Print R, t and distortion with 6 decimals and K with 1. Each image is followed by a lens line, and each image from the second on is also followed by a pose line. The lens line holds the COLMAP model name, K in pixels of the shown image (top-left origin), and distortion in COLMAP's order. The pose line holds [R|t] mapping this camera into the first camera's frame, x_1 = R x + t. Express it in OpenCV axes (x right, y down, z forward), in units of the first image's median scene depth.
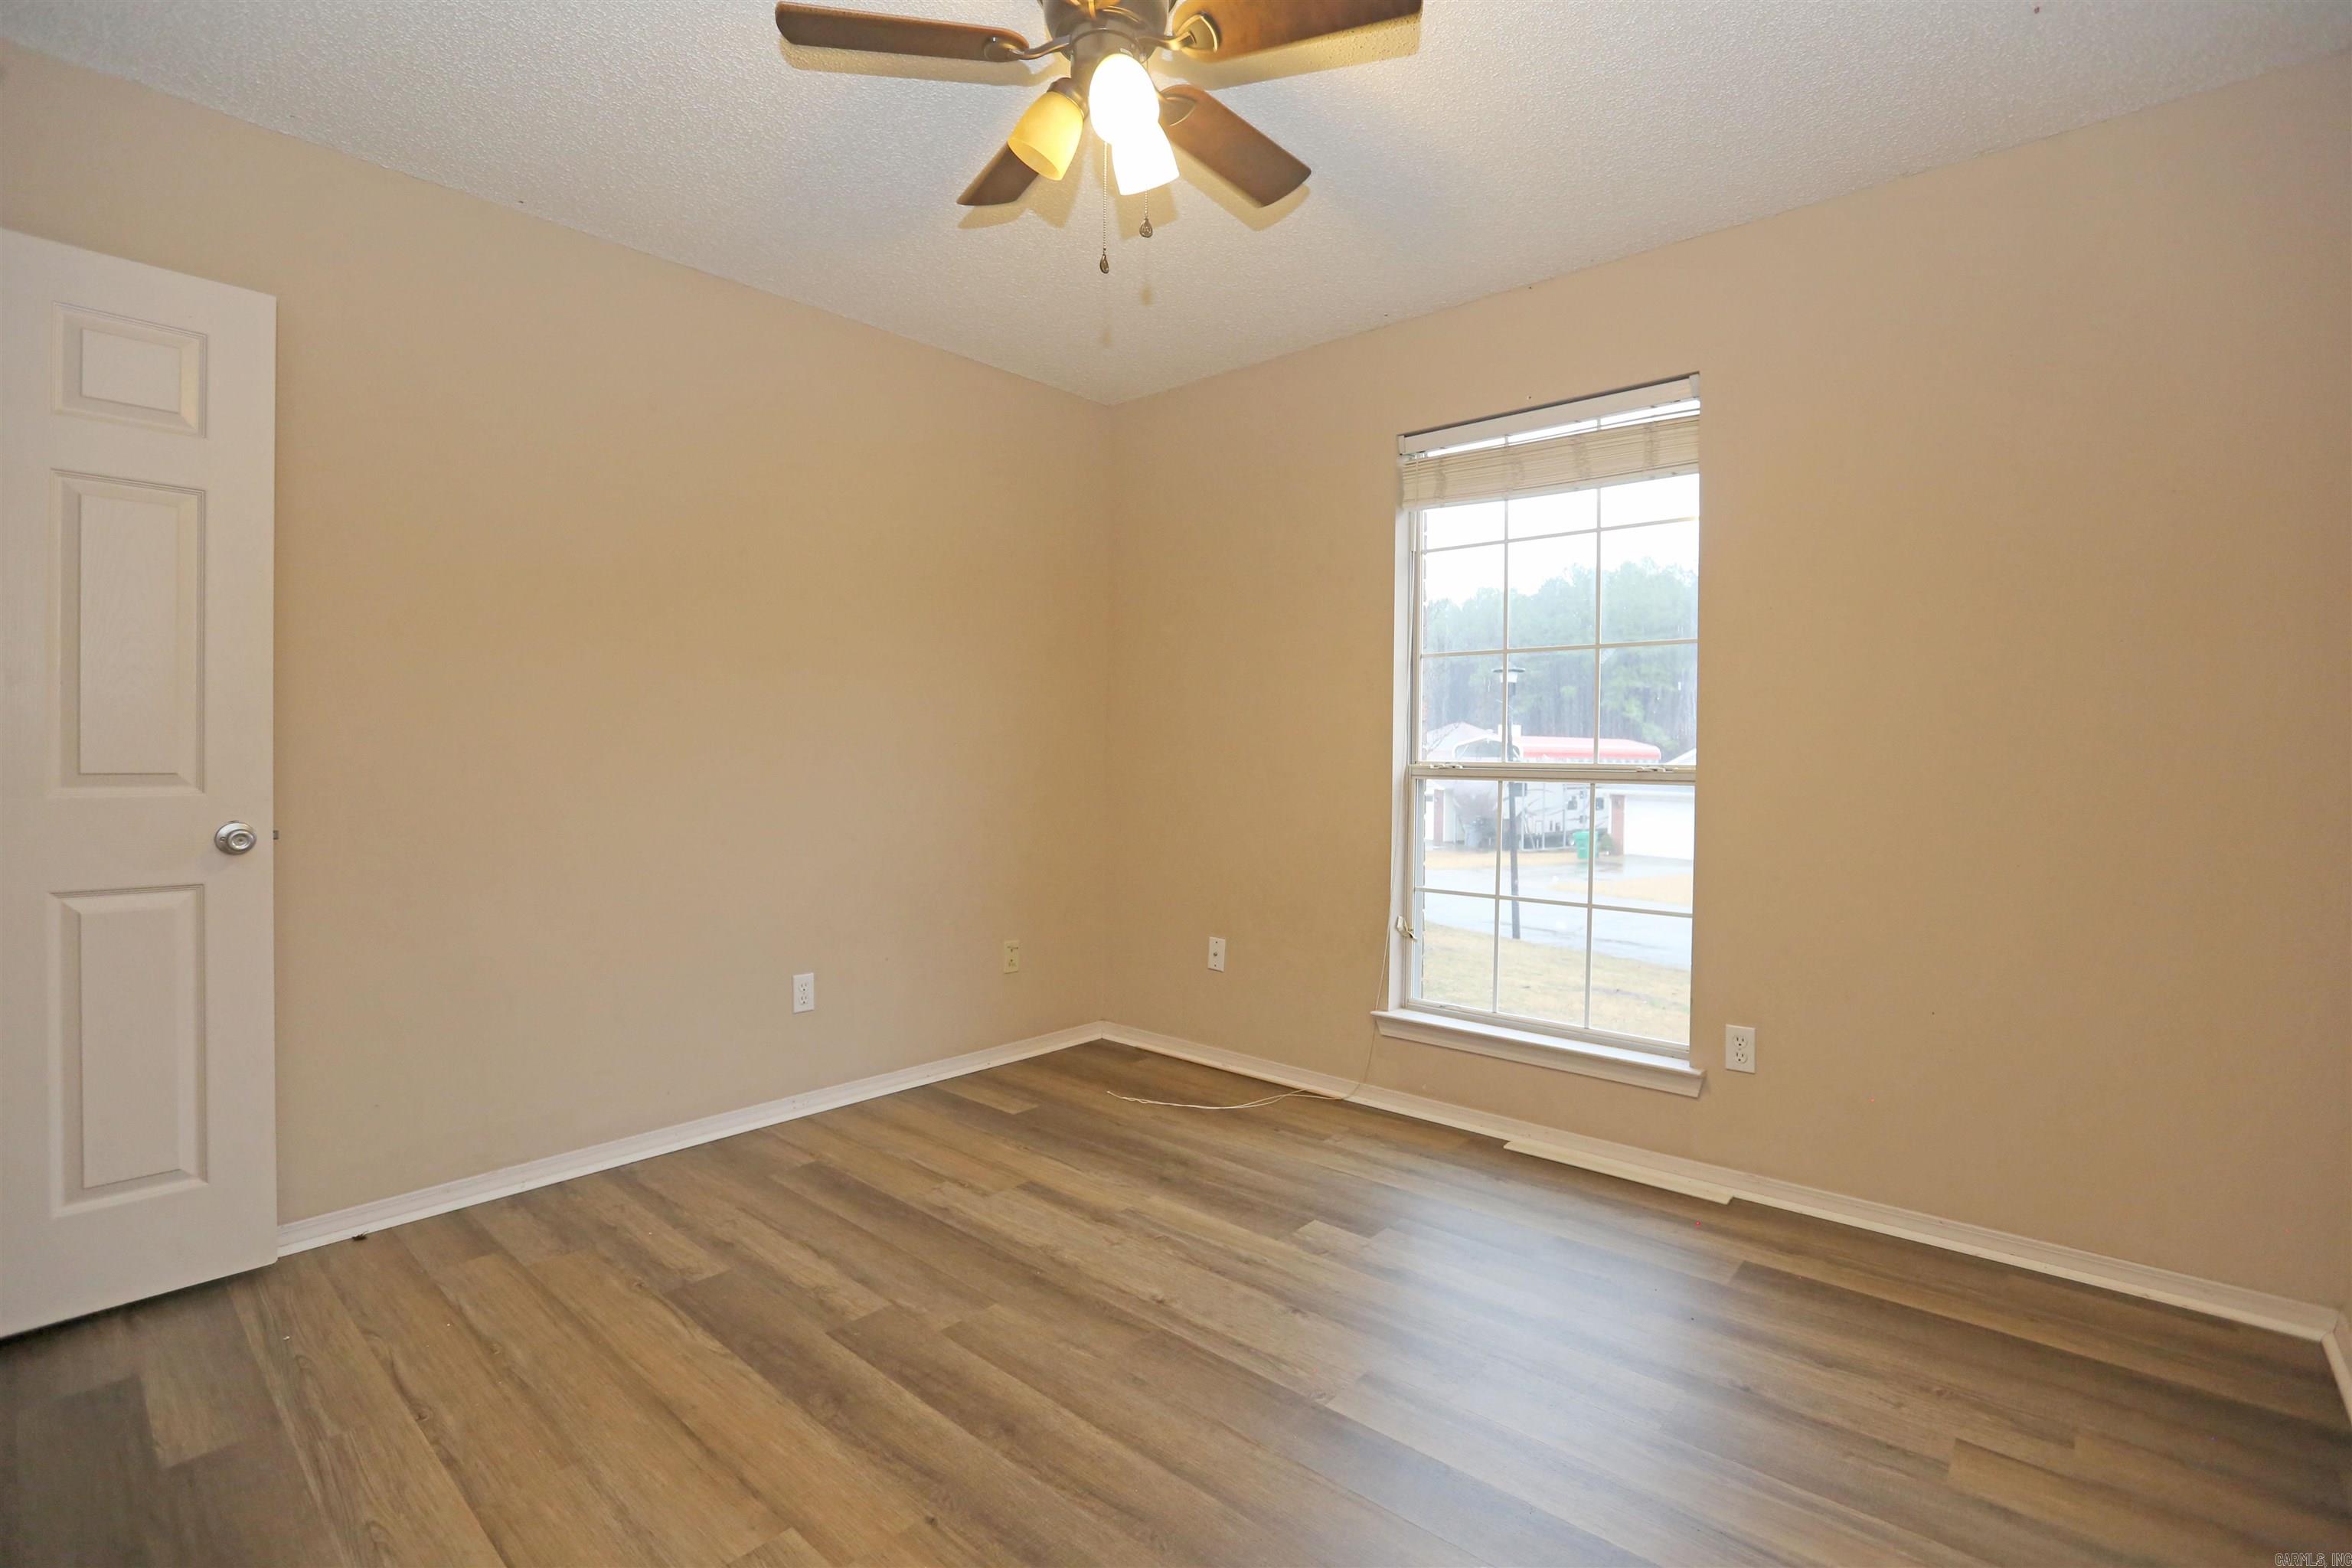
lens RADIAL K [[1067.2, 0, 1171.6], [0, 1067.2, 768.4], [0, 0, 1]] dist [-0.057558, 0.020843]
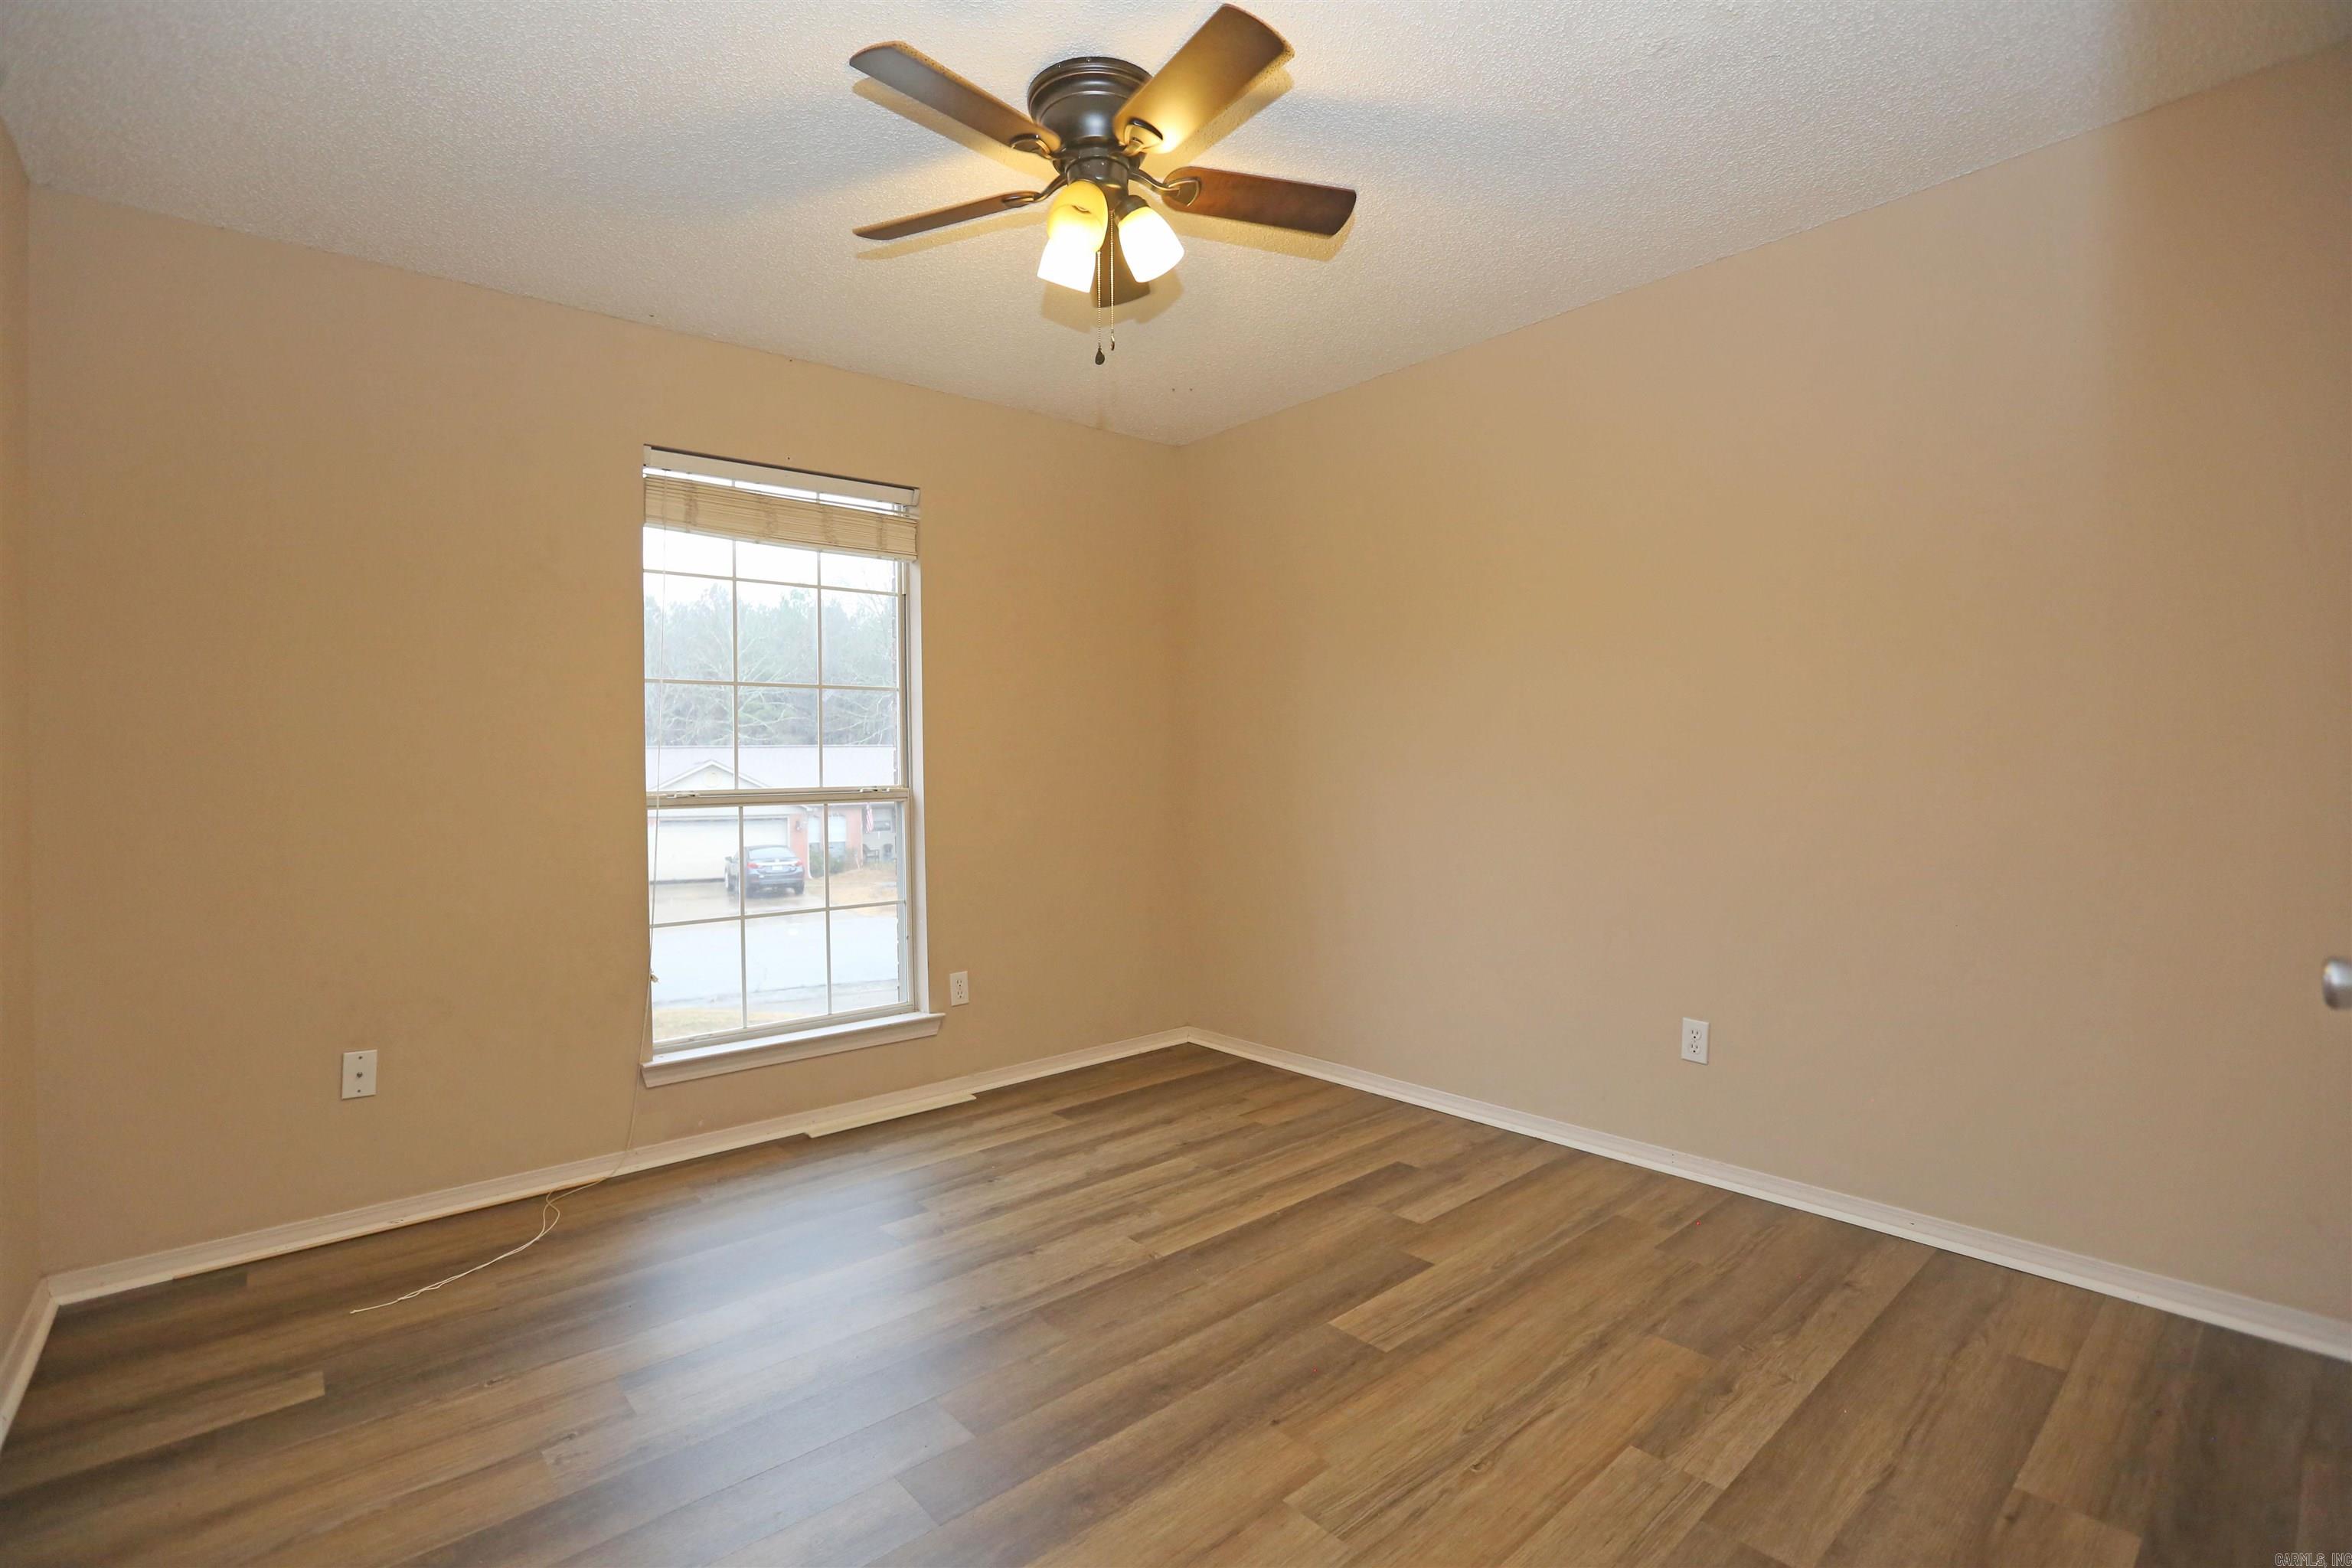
lens RADIAL K [[1067.2, 0, 1171.6], [0, 1067.2, 768.4], [0, 0, 1]] dist [-0.057558, 0.020843]
pose [[0.132602, -0.011844, 0.991099, -0.977979], [0.030657, 0.999499, 0.007843, -0.031020], [-0.990695, 0.029344, 0.132899, 0.636727]]
